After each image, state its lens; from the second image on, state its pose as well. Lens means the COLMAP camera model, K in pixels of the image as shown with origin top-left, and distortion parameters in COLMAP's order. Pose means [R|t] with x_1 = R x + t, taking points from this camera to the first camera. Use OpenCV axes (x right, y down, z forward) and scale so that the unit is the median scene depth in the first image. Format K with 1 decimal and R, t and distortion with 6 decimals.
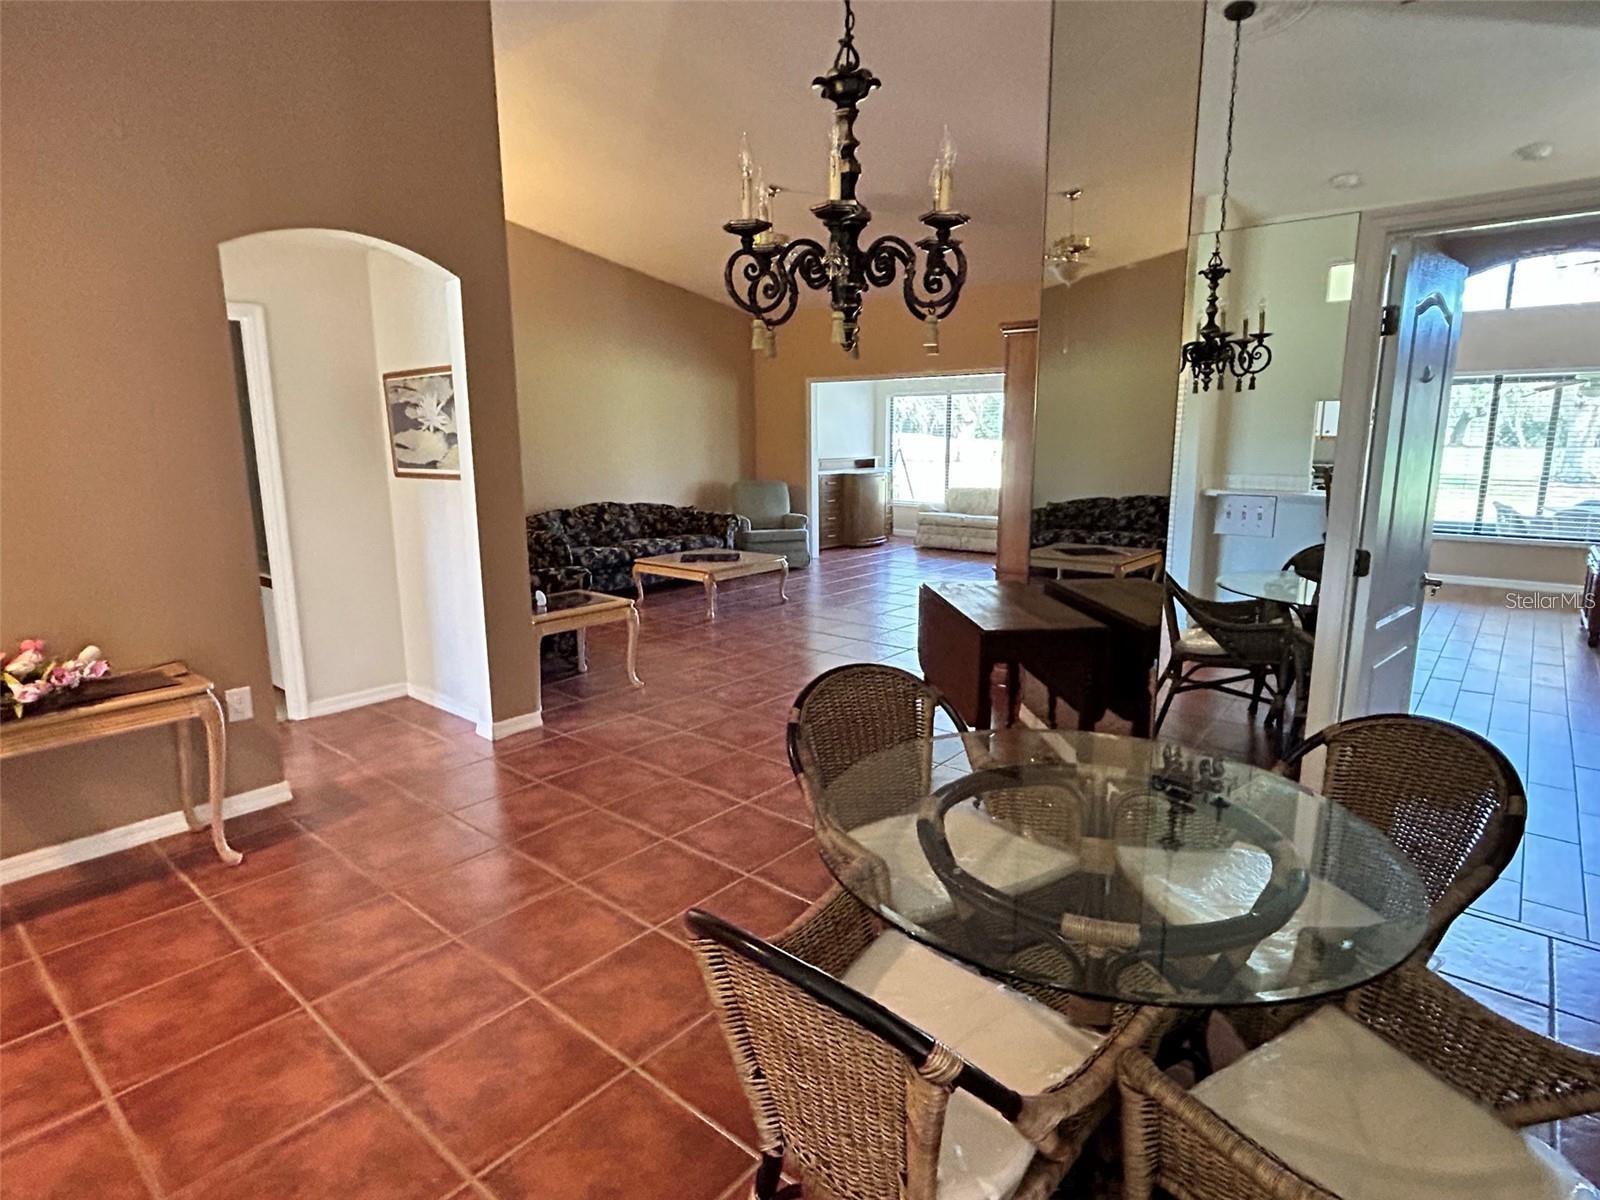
lens RADIAL K [[855.4, 0, 798.2], [0, 855.4, 597.6], [0, 0, 1]] dist [0.001559, 0.000008]
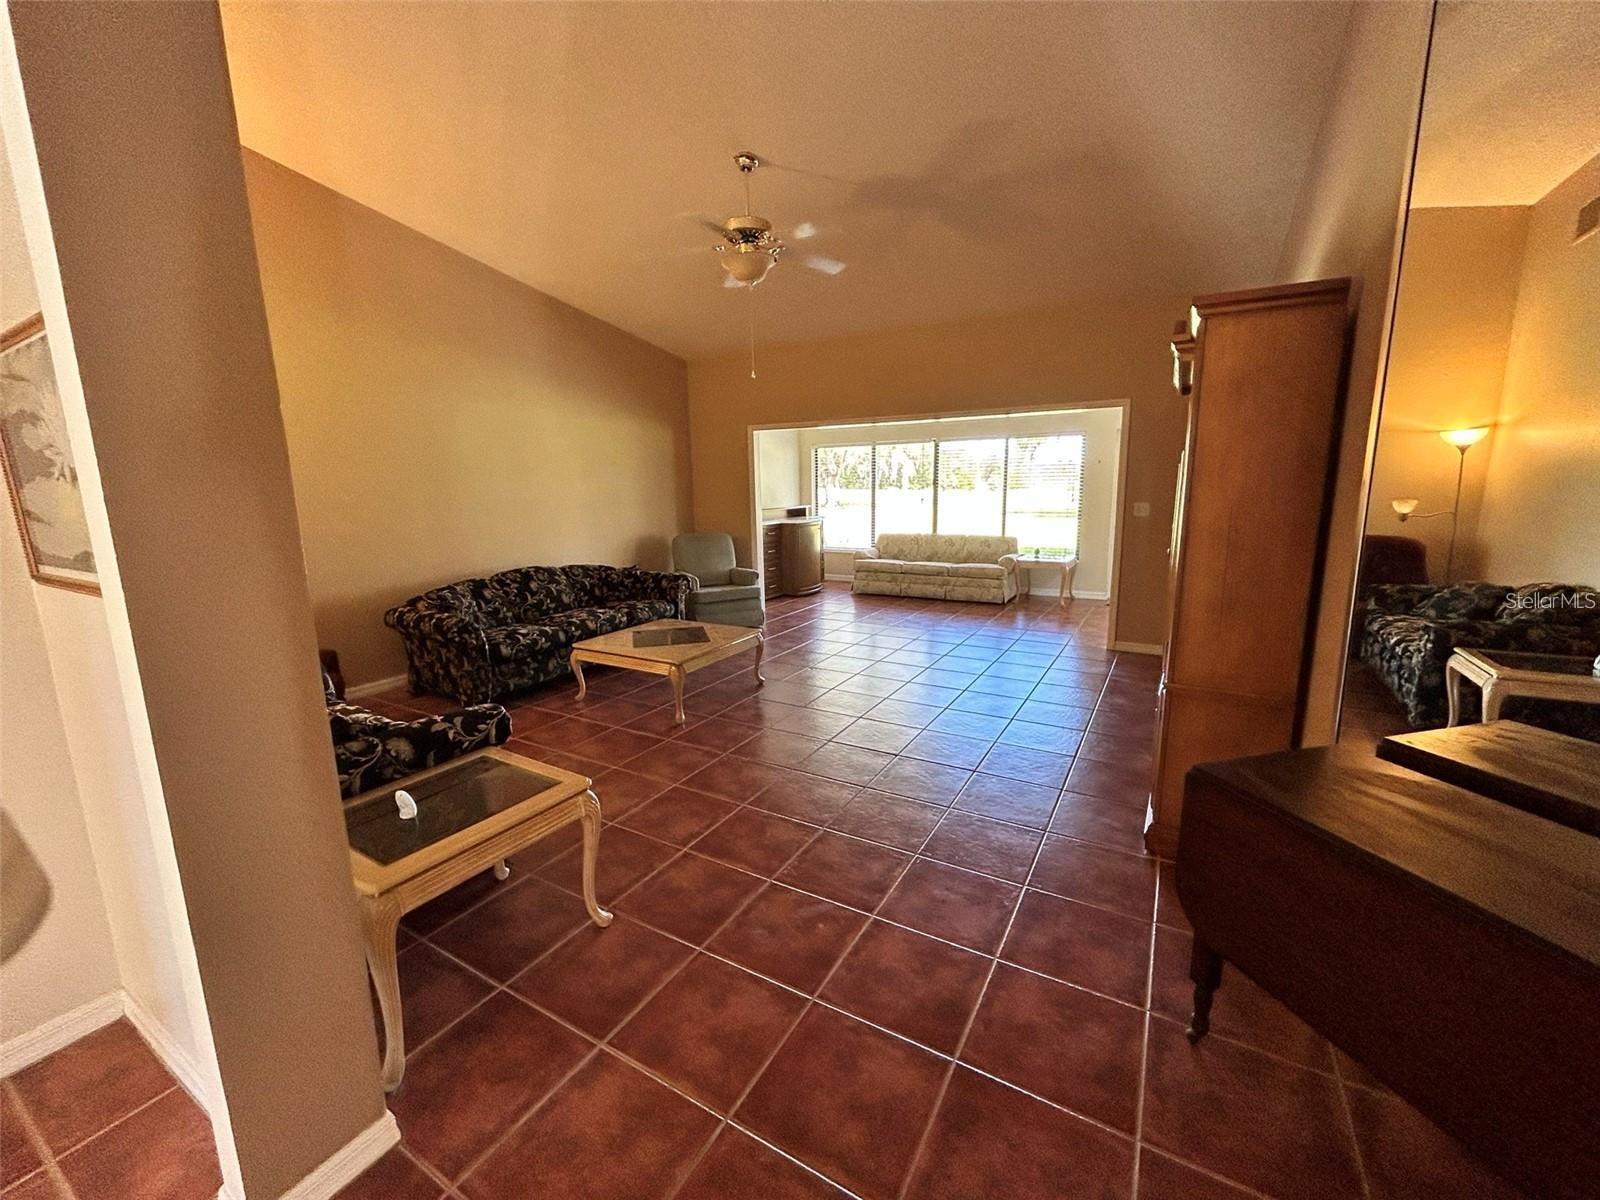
lens RADIAL K [[648.2, 0, 802.0], [0, 648.2, 602.8], [0, 0, 1]] dist [0.001832, 0.002056]
pose [[0.984641, -0.041007, 0.169710, -0.072557], [0.042554, 0.999079, -0.005486, -0.061580], [-0.169328, 0.012624, 0.985479, 0.327066]]
